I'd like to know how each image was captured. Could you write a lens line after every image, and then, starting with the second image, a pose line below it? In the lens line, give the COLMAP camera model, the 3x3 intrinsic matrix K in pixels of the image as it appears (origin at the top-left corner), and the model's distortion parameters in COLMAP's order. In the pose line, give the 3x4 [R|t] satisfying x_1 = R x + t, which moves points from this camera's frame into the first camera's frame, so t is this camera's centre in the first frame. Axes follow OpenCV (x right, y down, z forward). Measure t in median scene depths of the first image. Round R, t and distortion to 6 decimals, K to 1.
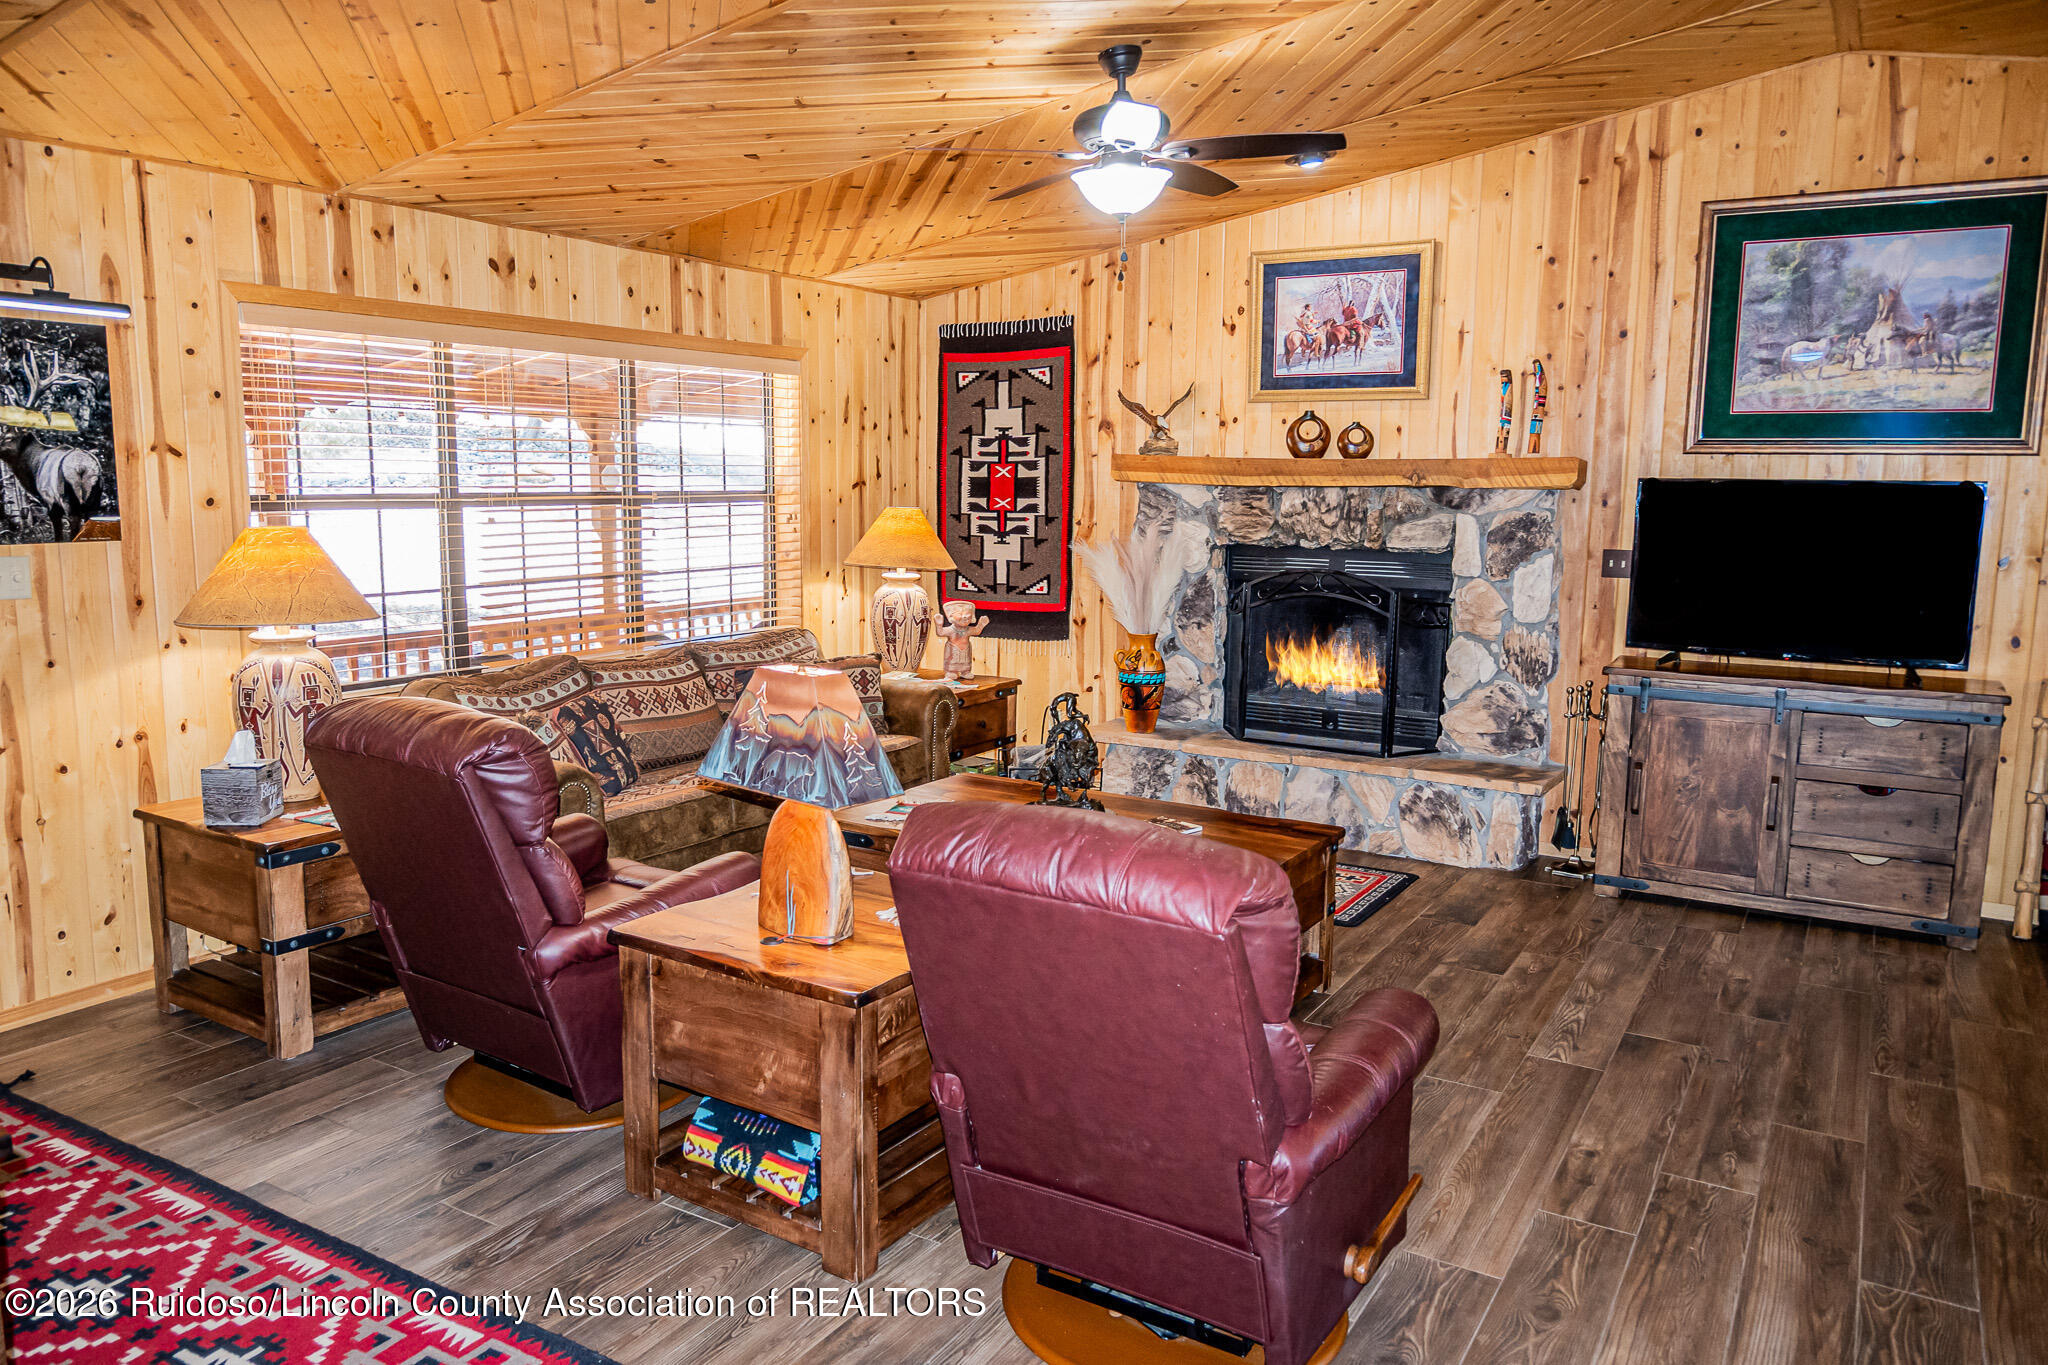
lens RADIAL K [[1456.5, 0, 1024.0], [0, 1456.5, 682.5], [0, 0, 1]] dist [0.005496, 0.010672]
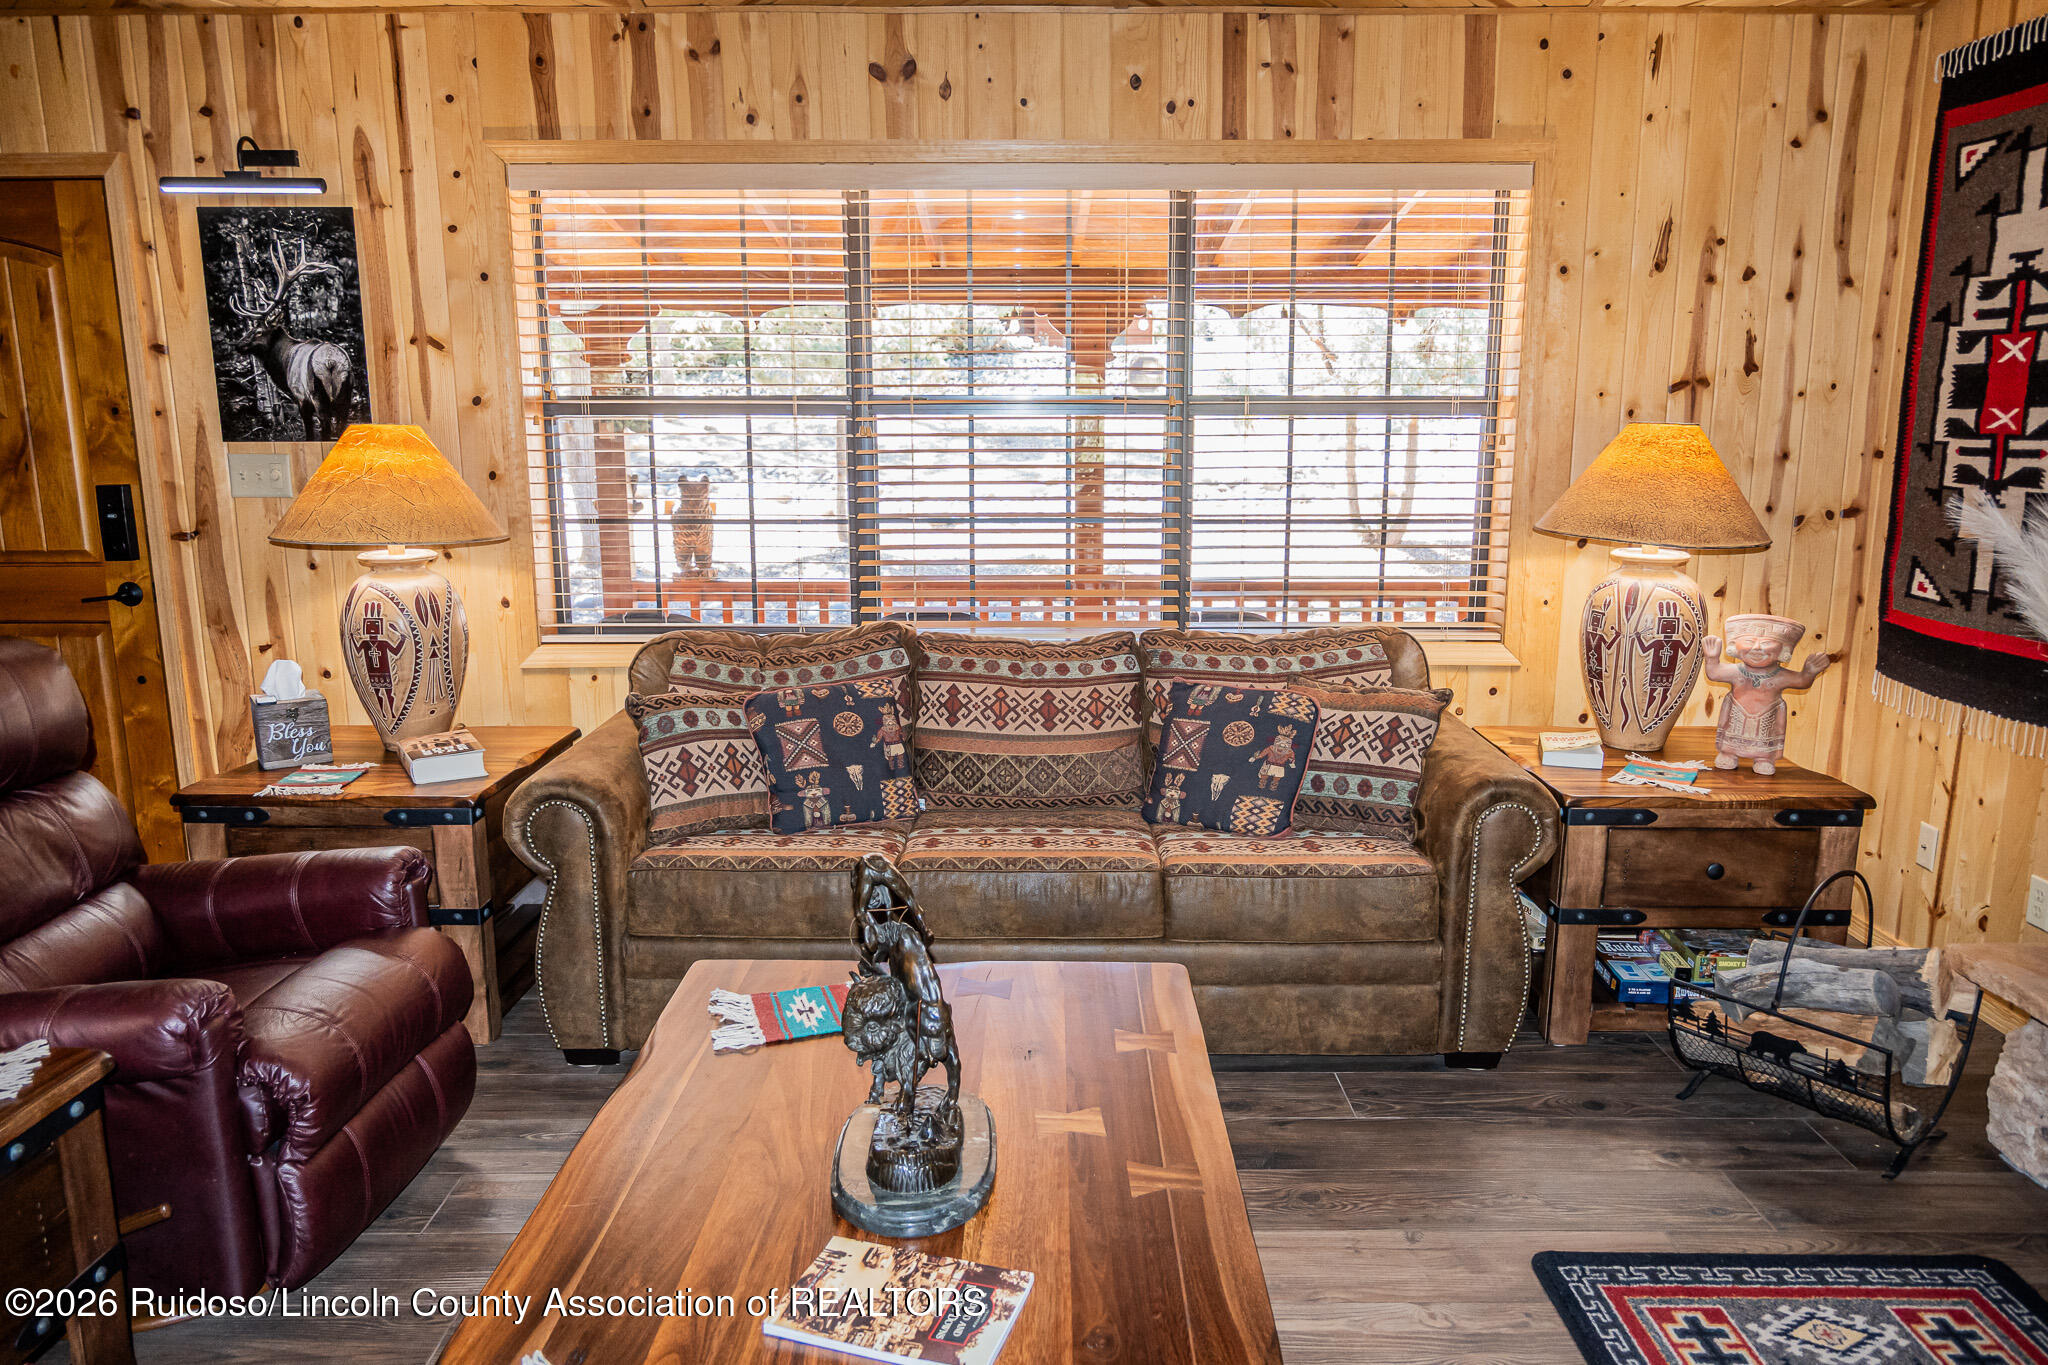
lens RADIAL K [[1412.3, 0, 1024.0], [0, 1412.3, 682.5], [0, 0, 1]] dist [0.000825, -0.002324]
pose [[0.516808, 0.153903, -0.842154, 0.366521], [-0.117925, 0.987129, 0.108029, -0.087789], [0.847940, 0.043481, 0.528305, 0.846882]]
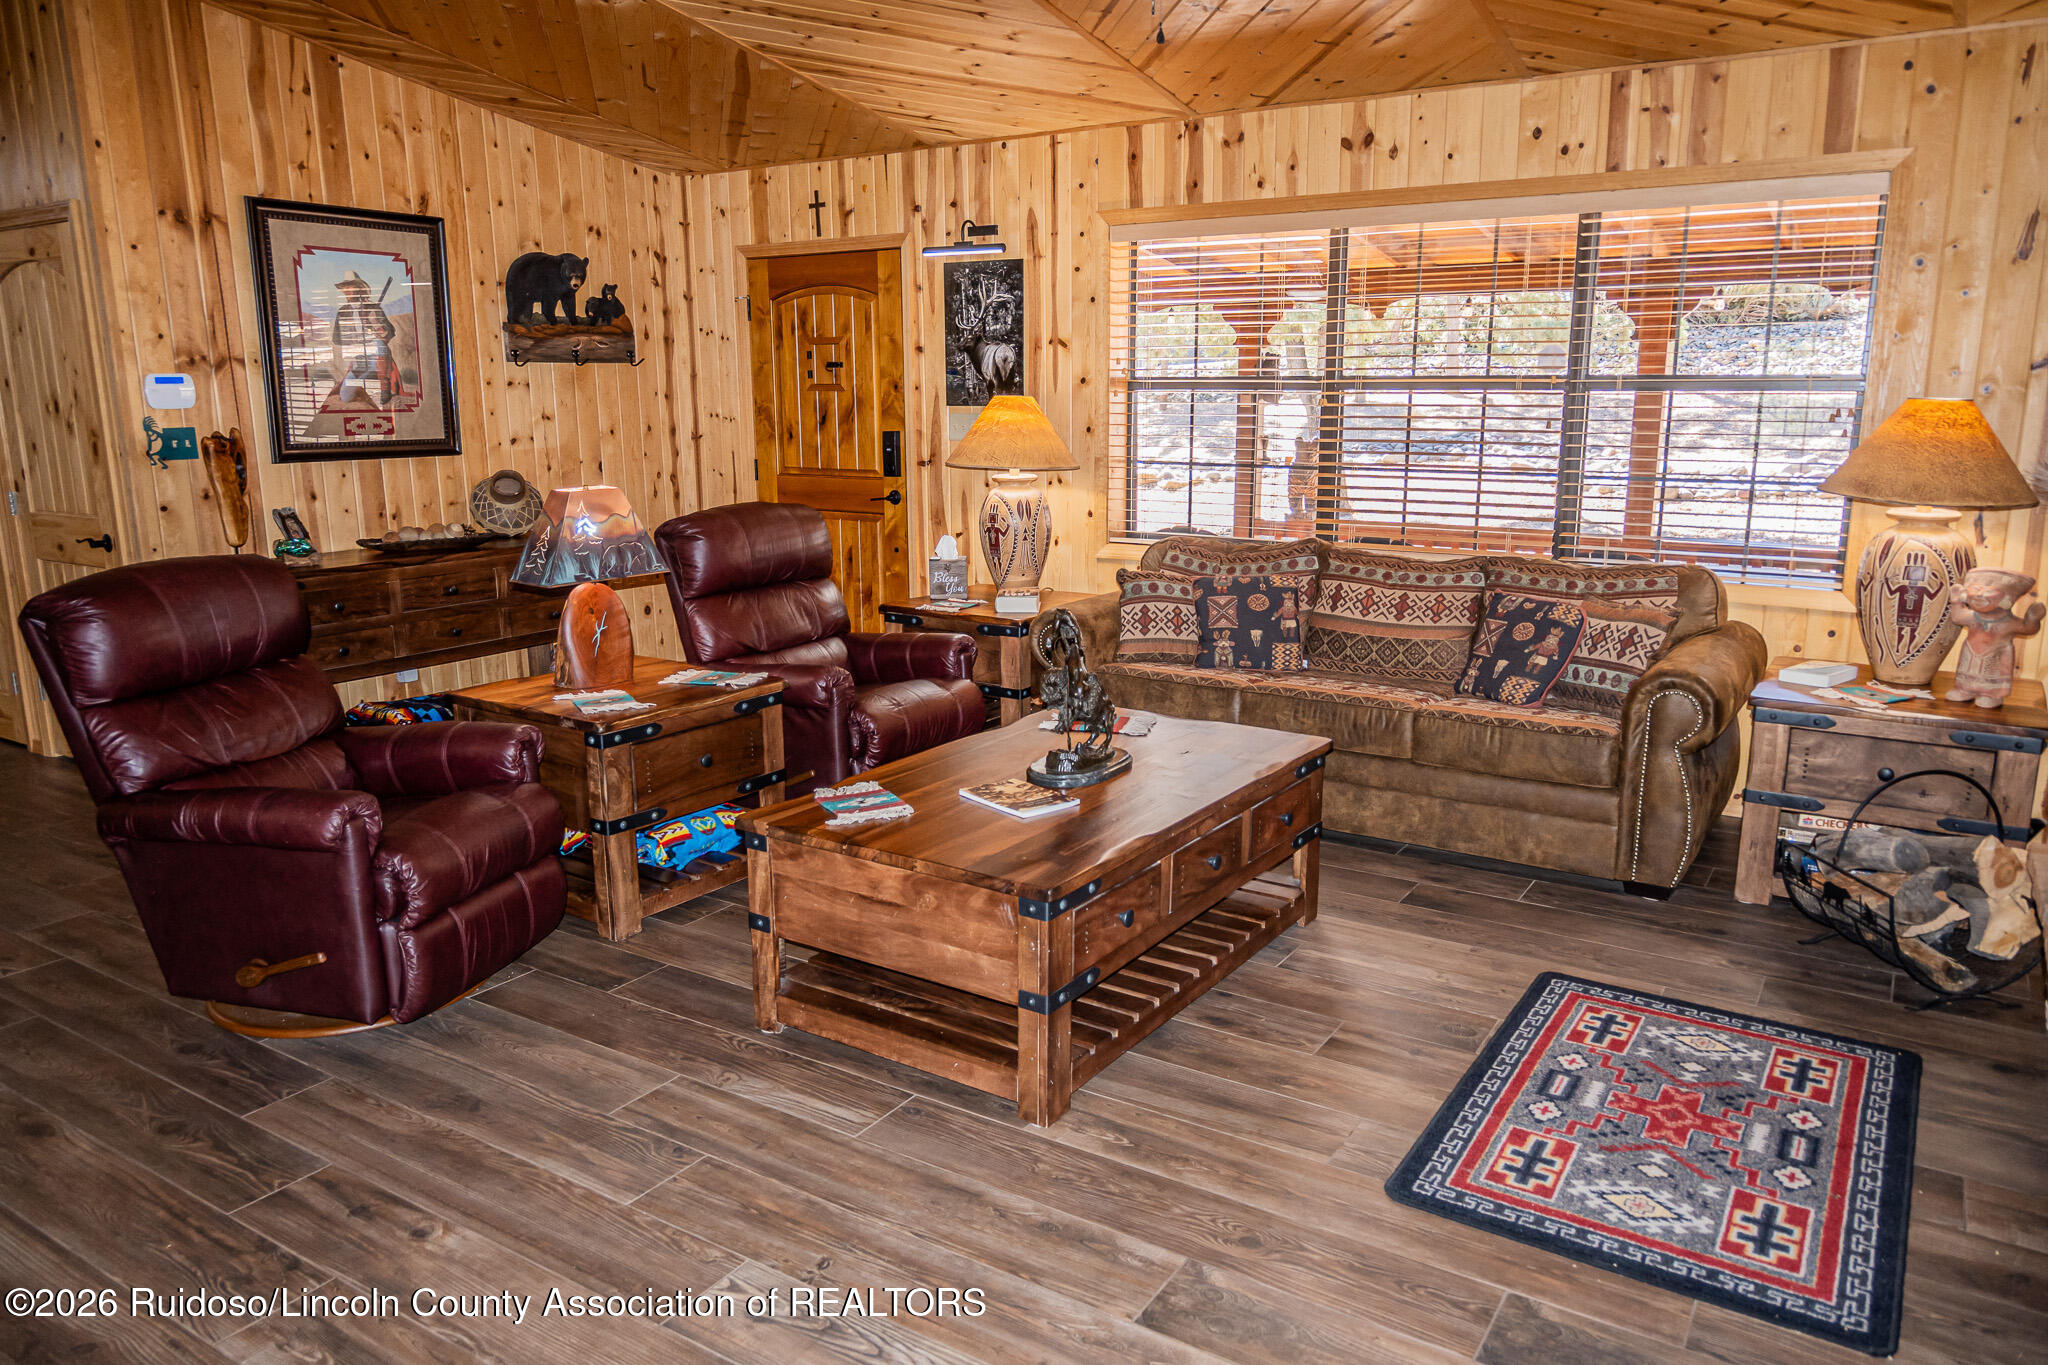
lens RADIAL K [[1451.7, 0, 1024.0], [0, 1451.7, 682.5], [0, 0, 1]] dist [0.010350, -0.002423]
pose [[-0.035855, 0.195557, -0.980037, 0.835618], [-0.141596, 0.969780, 0.198690, -0.113173], [0.989275, 0.145893, -0.007081, 1.008586]]
